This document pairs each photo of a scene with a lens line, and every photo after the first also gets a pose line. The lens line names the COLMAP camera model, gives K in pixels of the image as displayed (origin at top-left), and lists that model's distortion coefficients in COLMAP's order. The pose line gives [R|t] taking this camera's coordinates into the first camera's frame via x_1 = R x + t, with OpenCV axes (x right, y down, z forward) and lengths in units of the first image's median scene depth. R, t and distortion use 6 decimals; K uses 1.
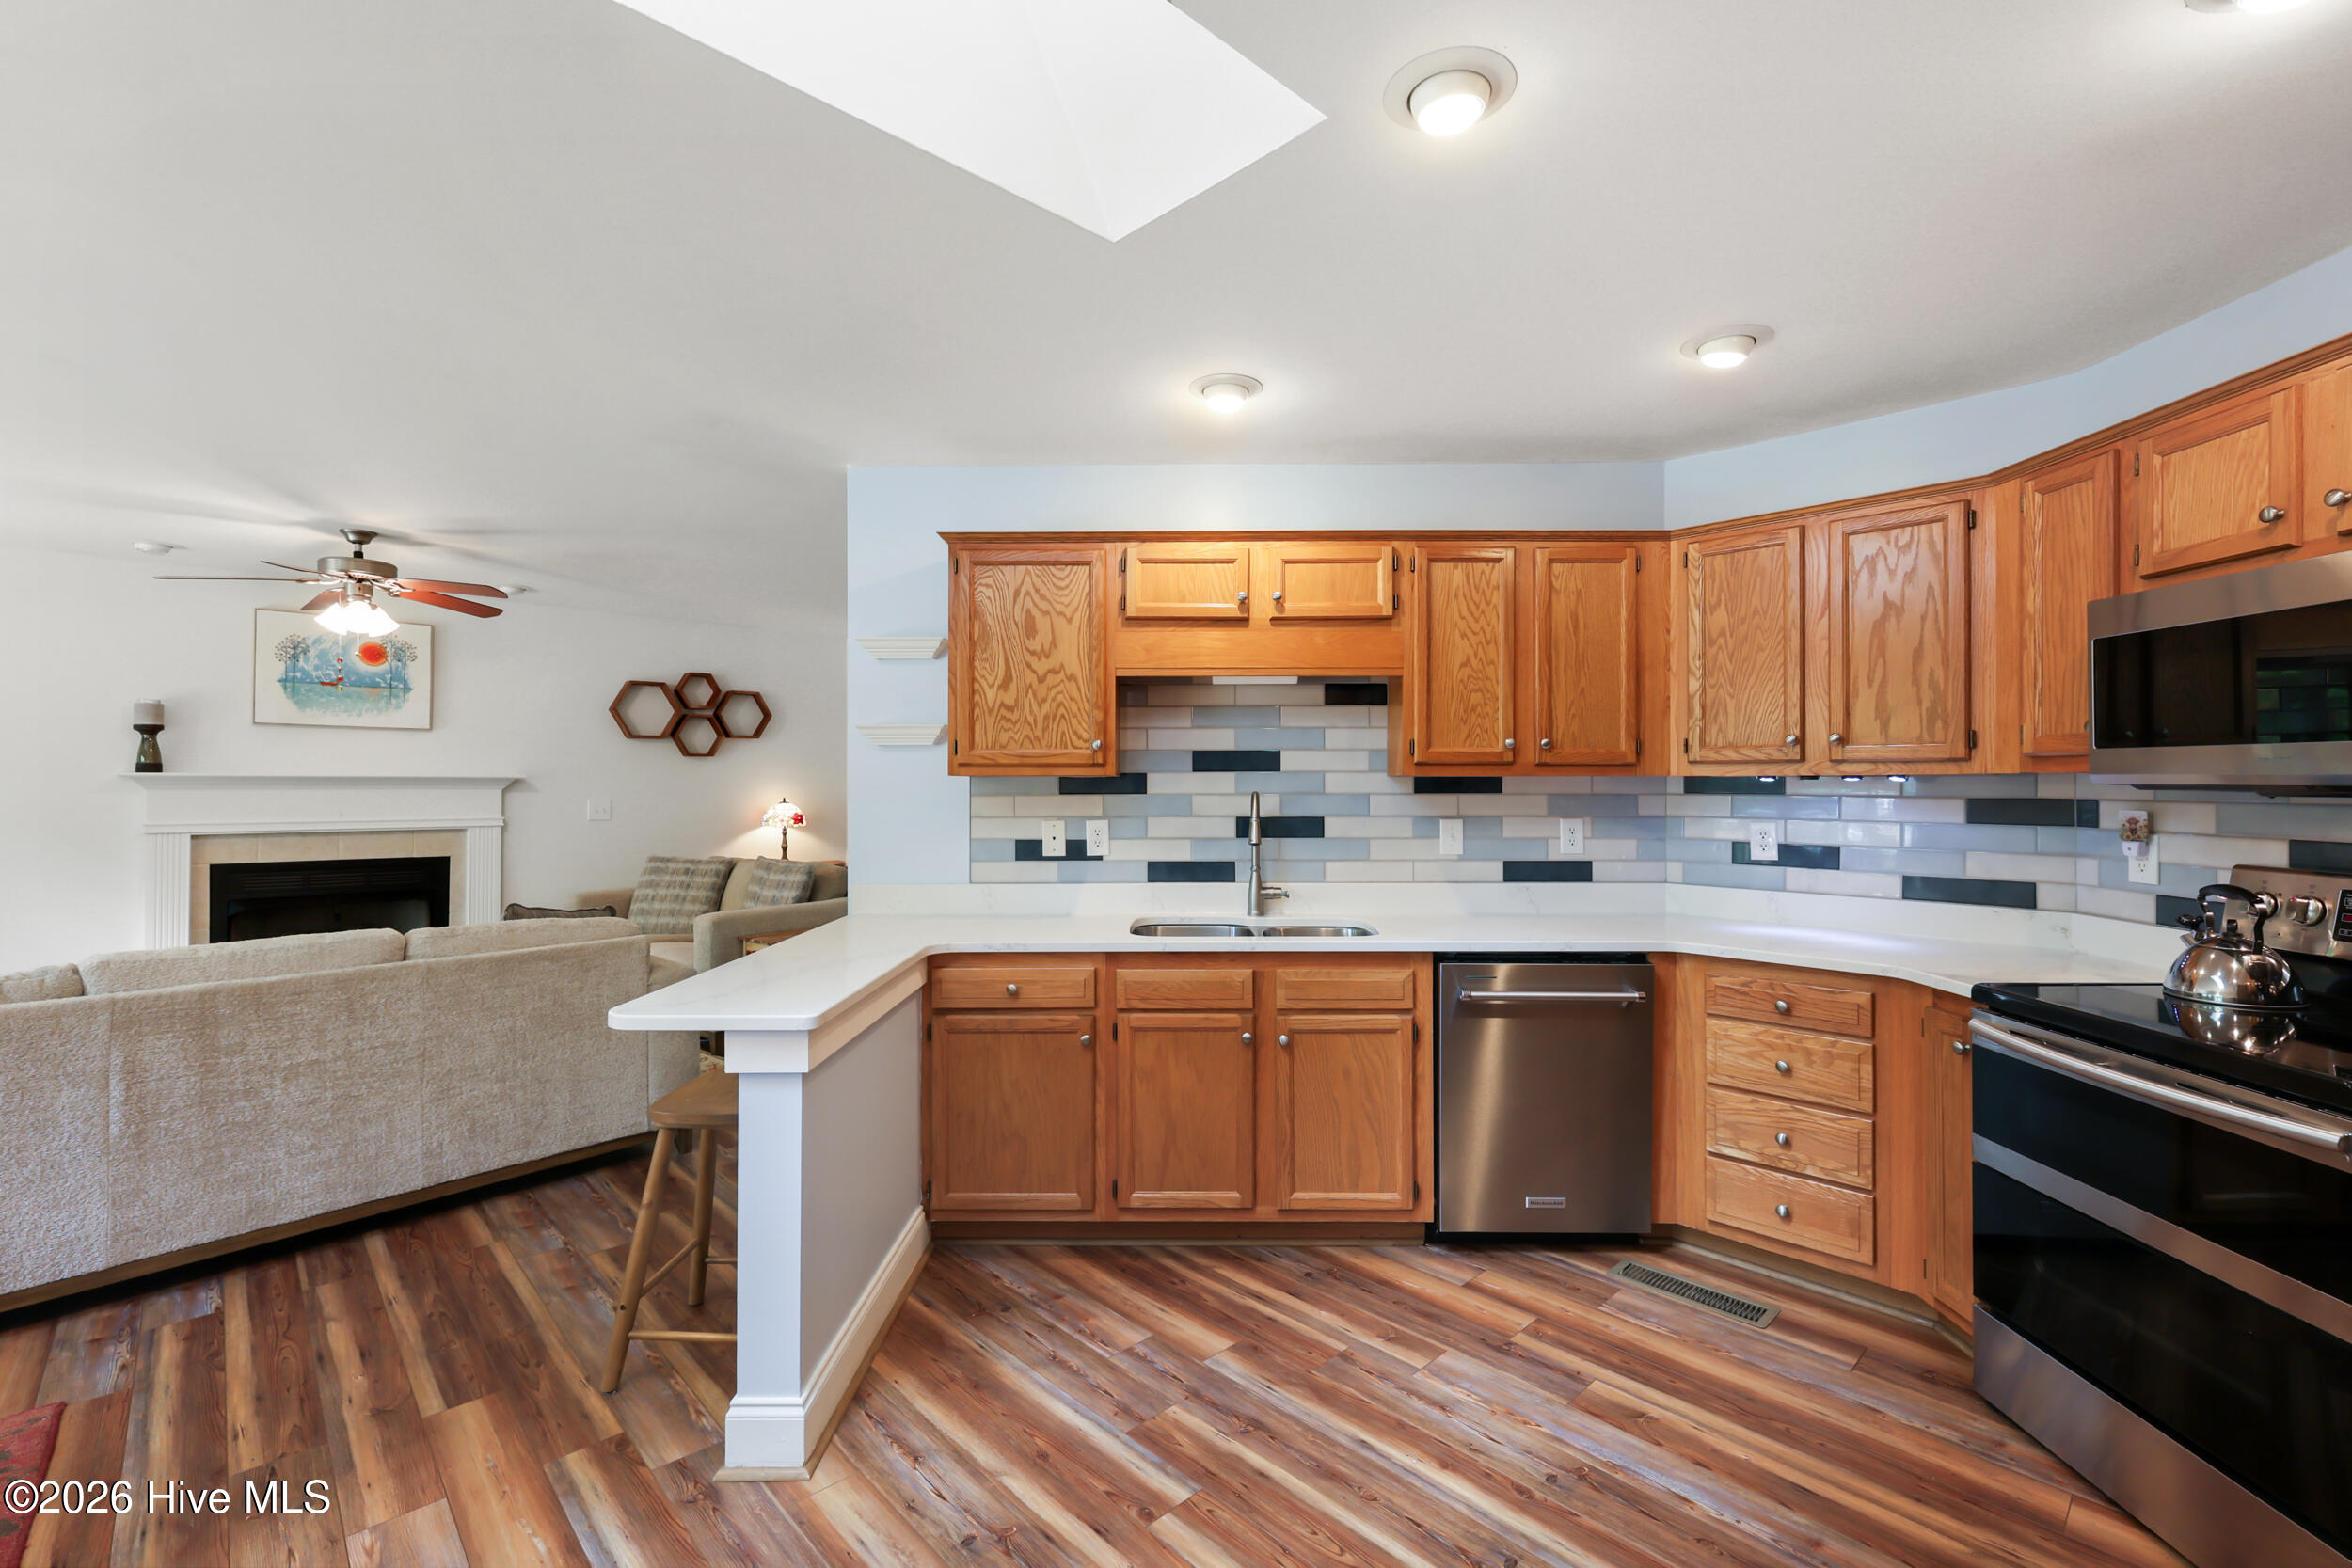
lens RADIAL K [[1018.9, 0, 1179.4], [0, 1018.9, 776.5], [0, 0, 1]] dist [0.000246, 0.000922]
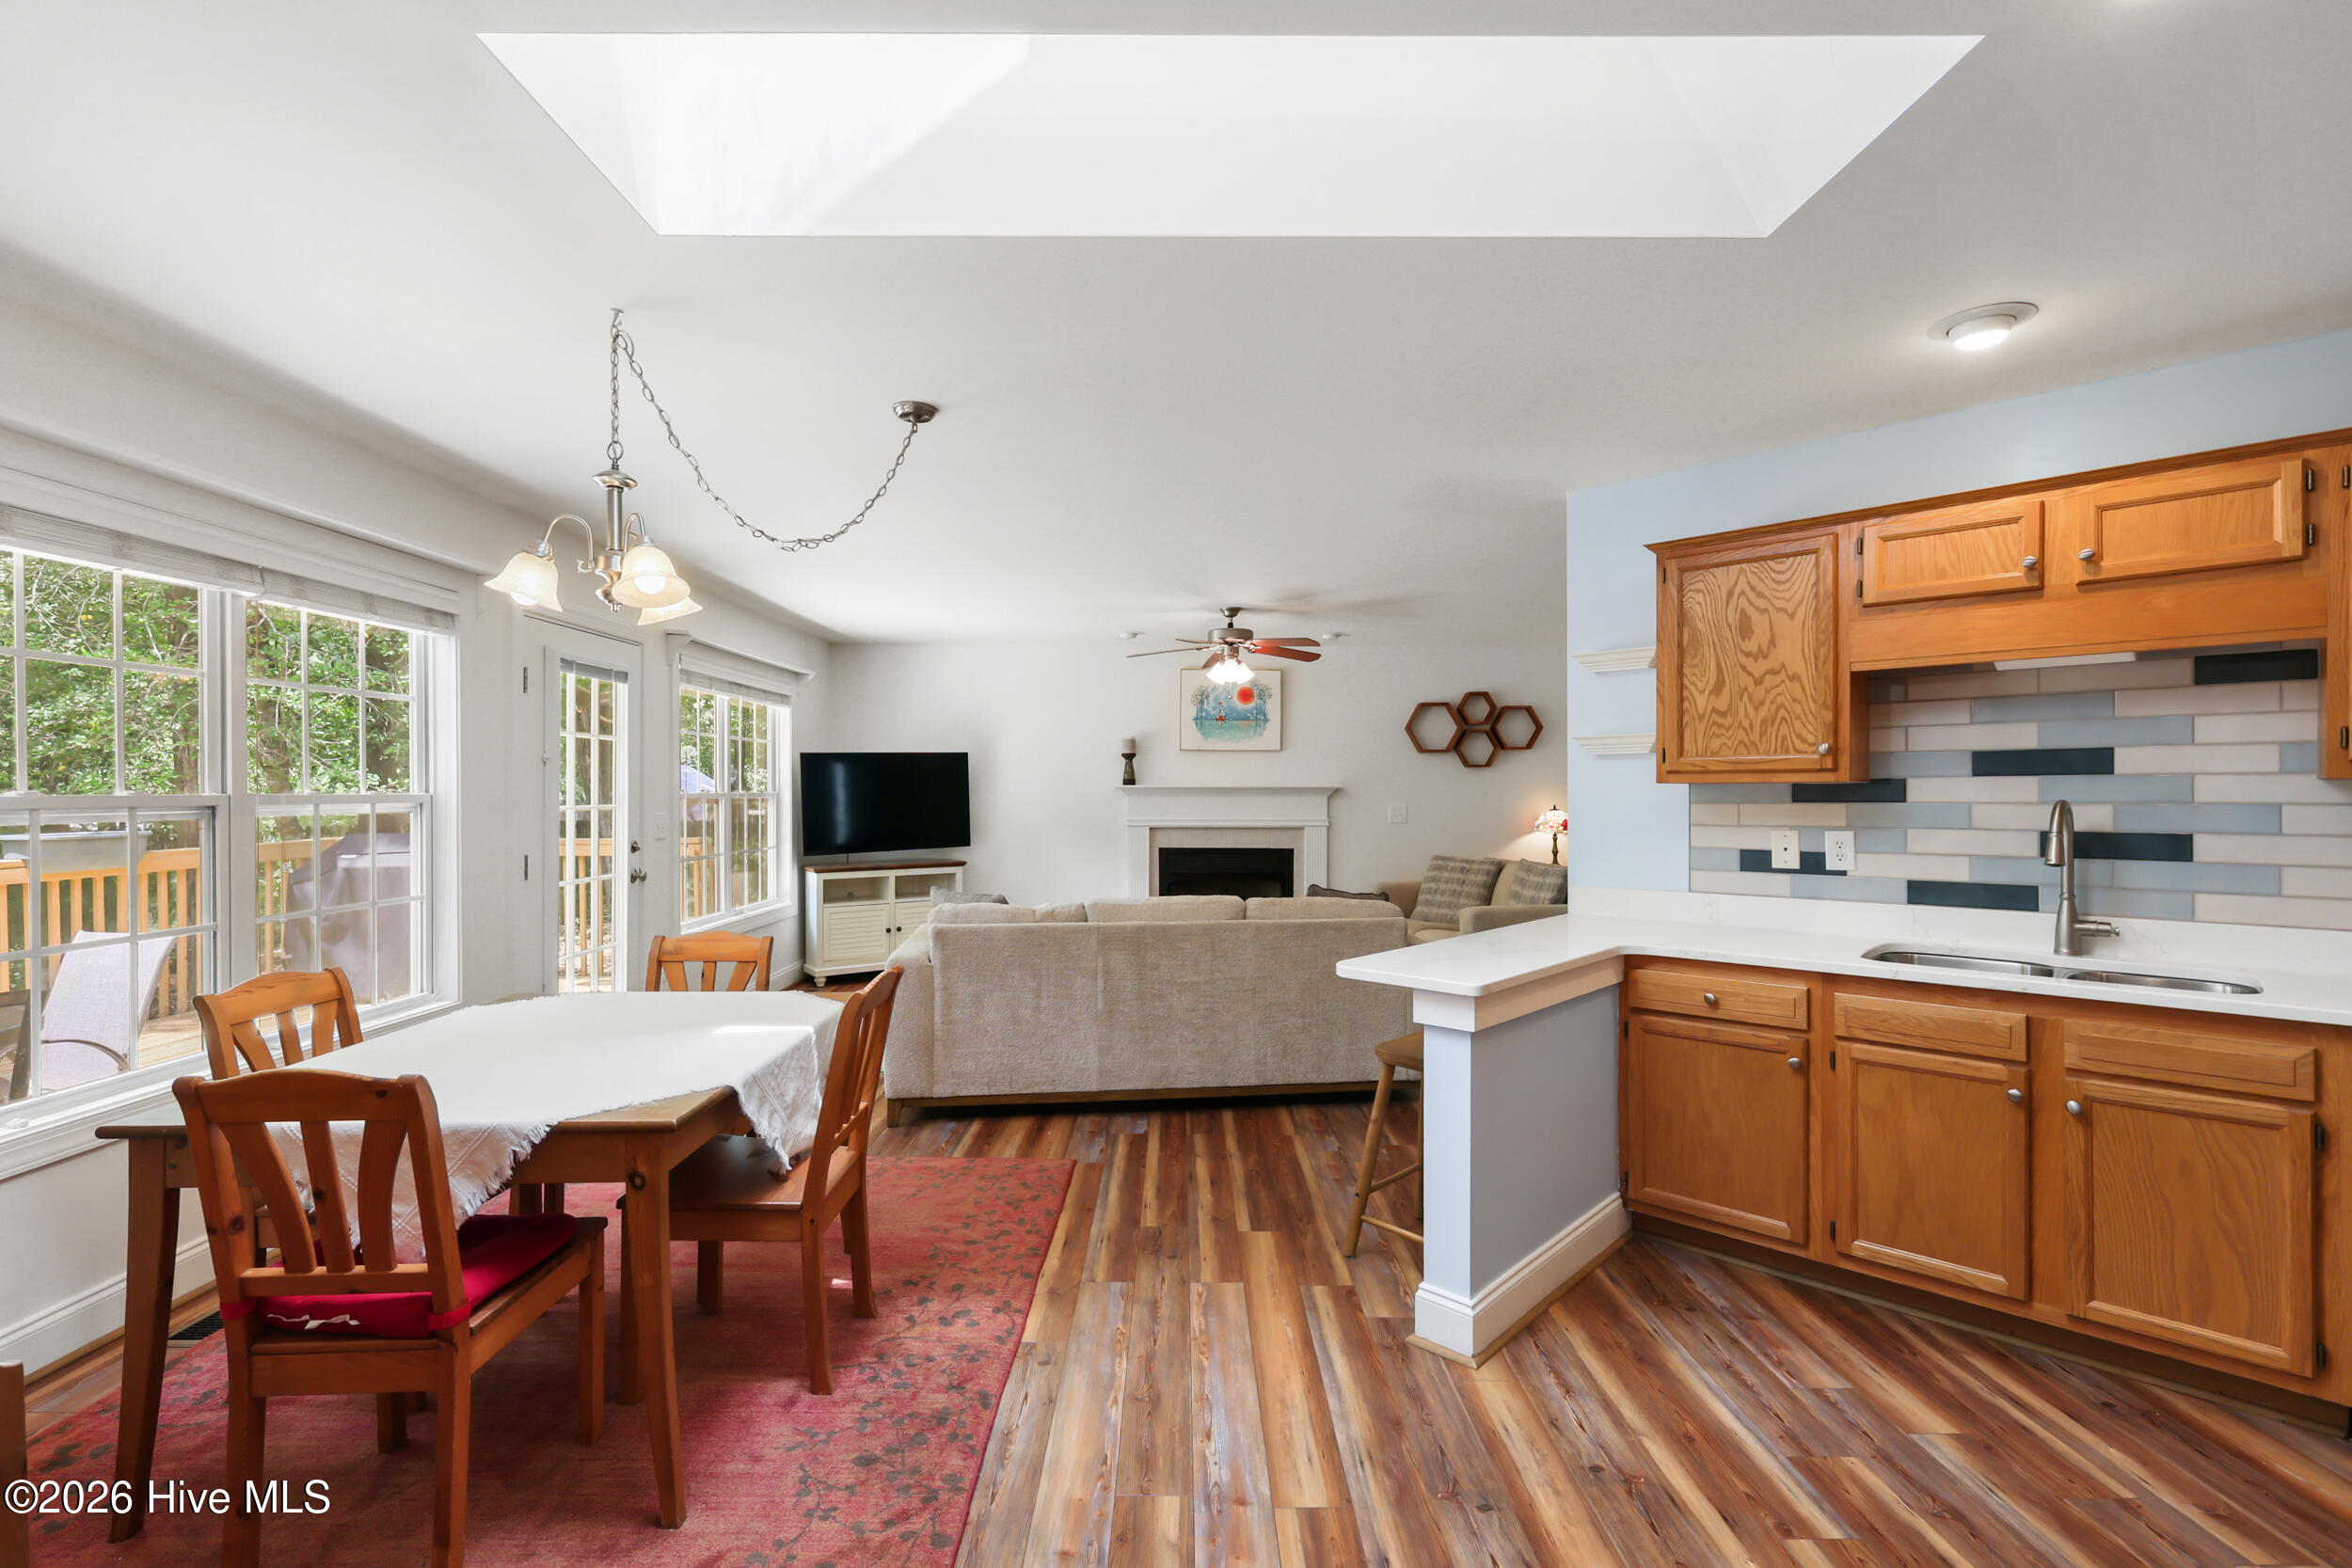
lens RADIAL K [[1024.2, 0, 1178.5], [0, 1024.2, 795.2], [0, 0, 1]] dist [-0.000565, 0.000377]
pose [[0.724397, 0.000501, -0.689383, 0.130362], [0.006659, 0.999948, 0.007723, -0.000066], [0.689351, -0.010185, 0.724356, -0.067324]]
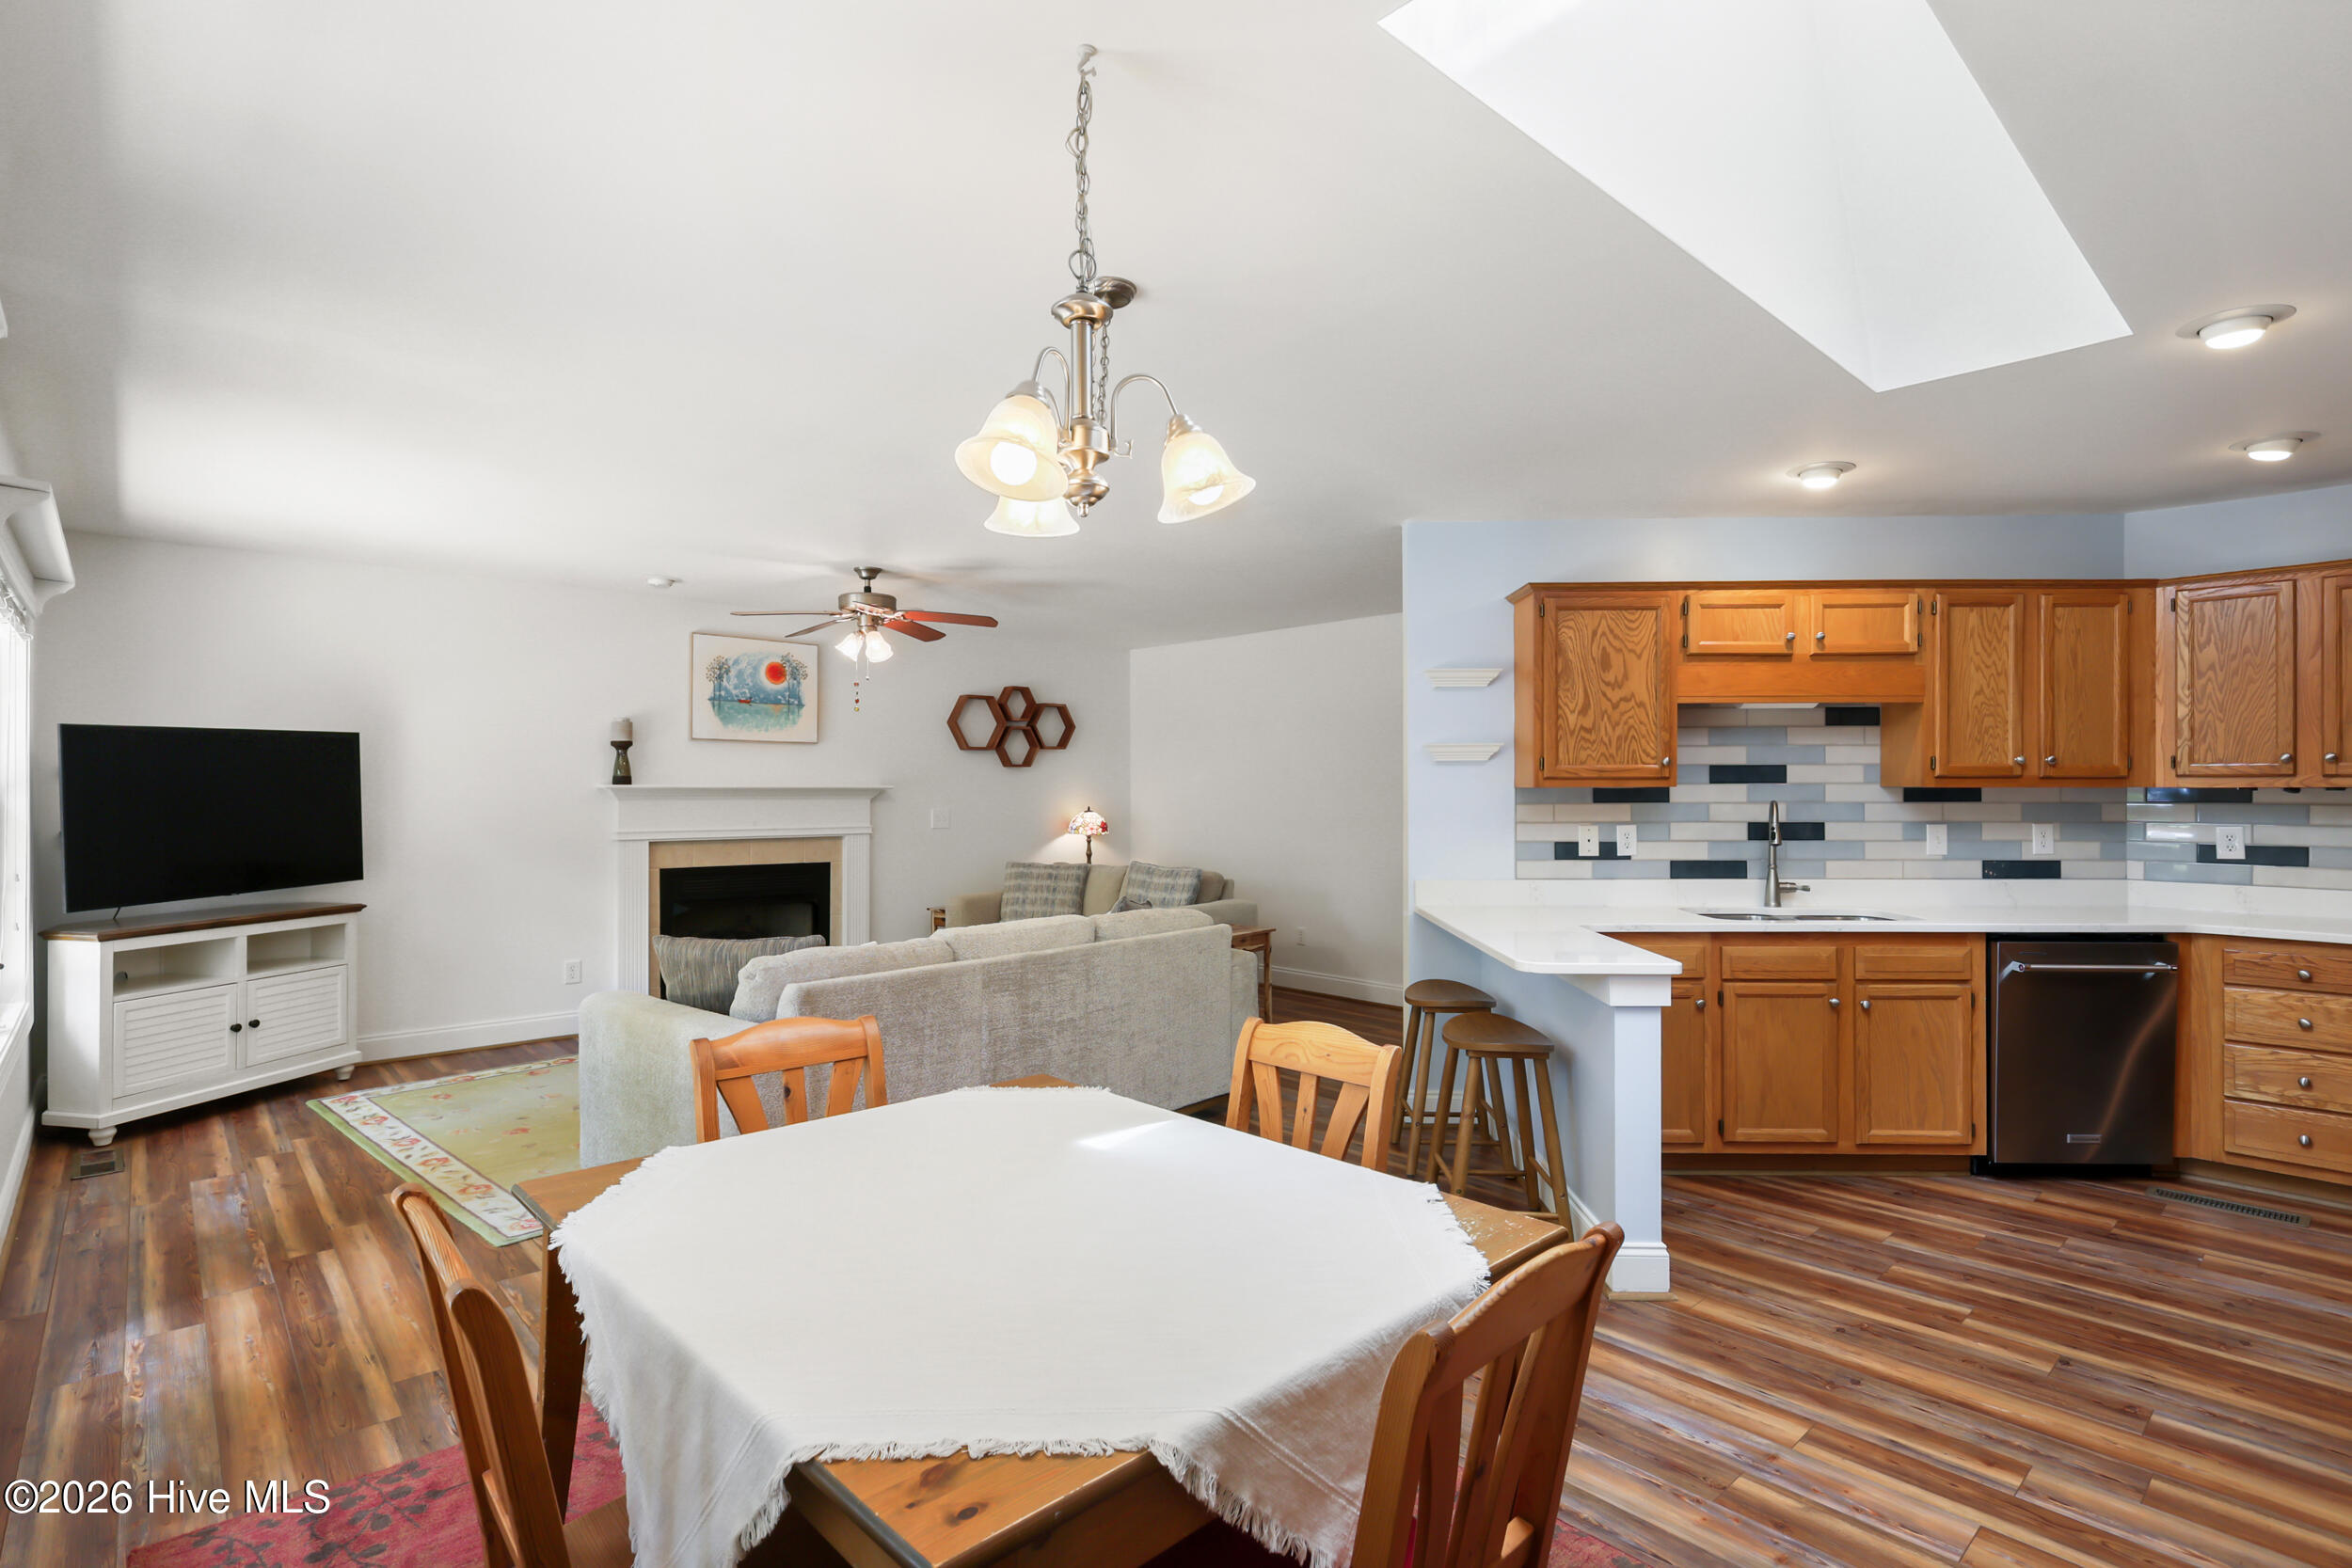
lens RADIAL K [[1136.5, 0, 1178.4], [0, 1136.5, 789.9], [0, 0, 1]] dist [0.000622, 0.000172]
pose [[0.999752, -0.001383, -0.022237, -0.607291], [0.001518, 0.999981, 0.006057, -0.006732], [0.022228, -0.006089, 0.999734, -0.331581]]
